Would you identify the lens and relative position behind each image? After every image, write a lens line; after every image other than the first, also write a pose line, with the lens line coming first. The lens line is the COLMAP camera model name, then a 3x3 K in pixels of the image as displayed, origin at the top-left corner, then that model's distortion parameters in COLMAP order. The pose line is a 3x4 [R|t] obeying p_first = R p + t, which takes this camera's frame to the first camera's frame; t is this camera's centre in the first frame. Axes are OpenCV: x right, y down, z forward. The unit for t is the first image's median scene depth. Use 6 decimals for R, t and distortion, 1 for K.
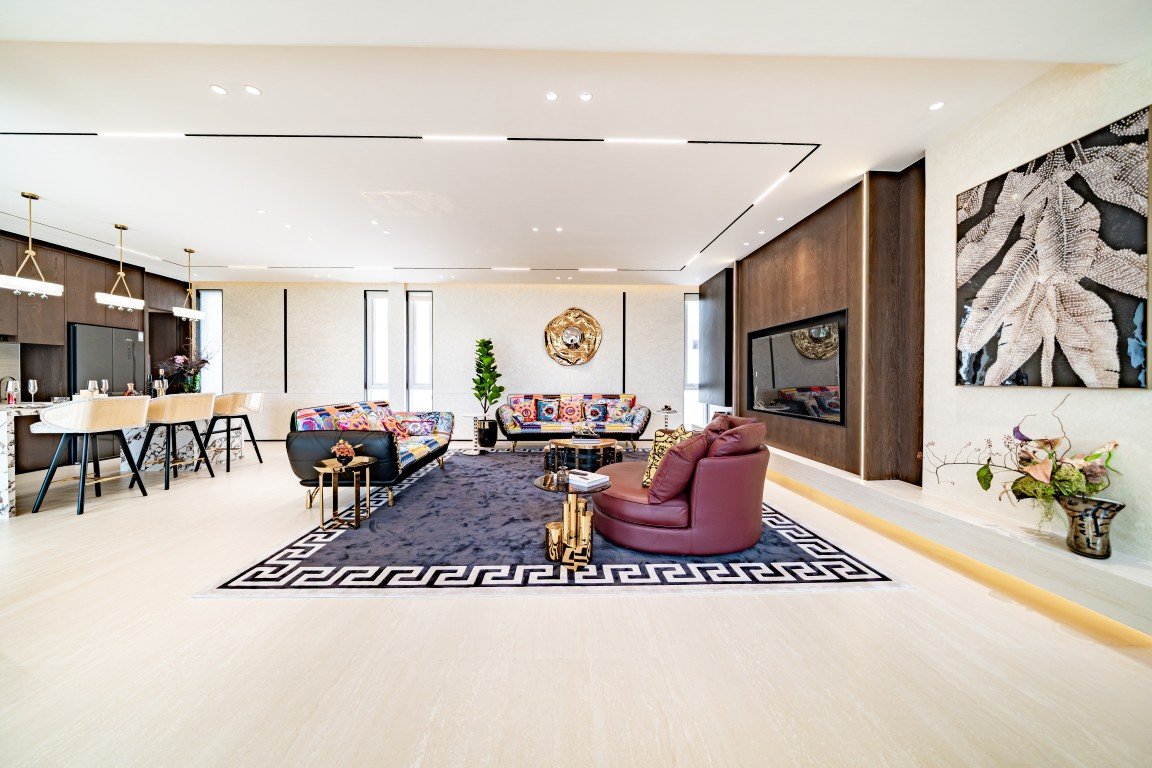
lens RADIAL K [[401.5, 0, 573.5], [0, 401.5, 380.6], [0, 0, 1]] dist [-0.000660, -0.000192]
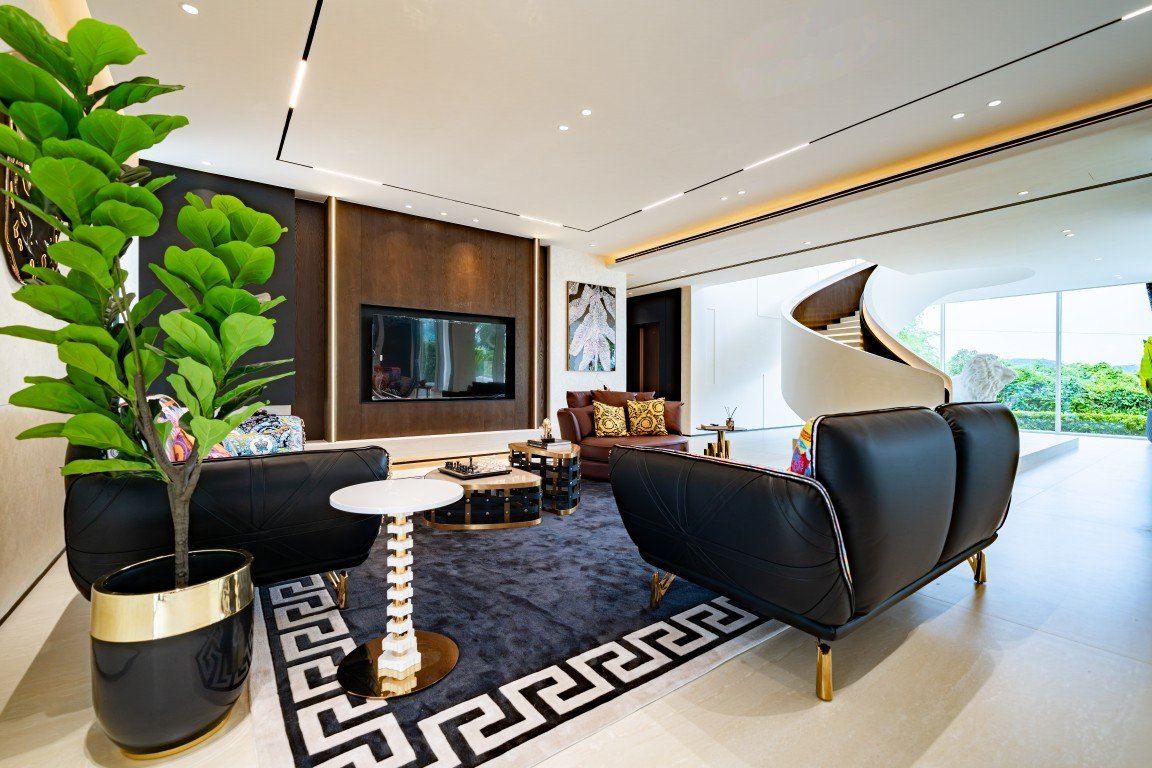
lens RADIAL K [[494.3, 0, 576.0], [0, 494.3, 384.0], [0, 0, 1]] dist [-0.001935, -0.000176]
pose [[-0.569309, -0.008609, 0.822079, -1.446905], [0.000634, 0.999940, 0.010911, 0.066046], [-0.822124, 0.006733, -0.569269, 2.905502]]
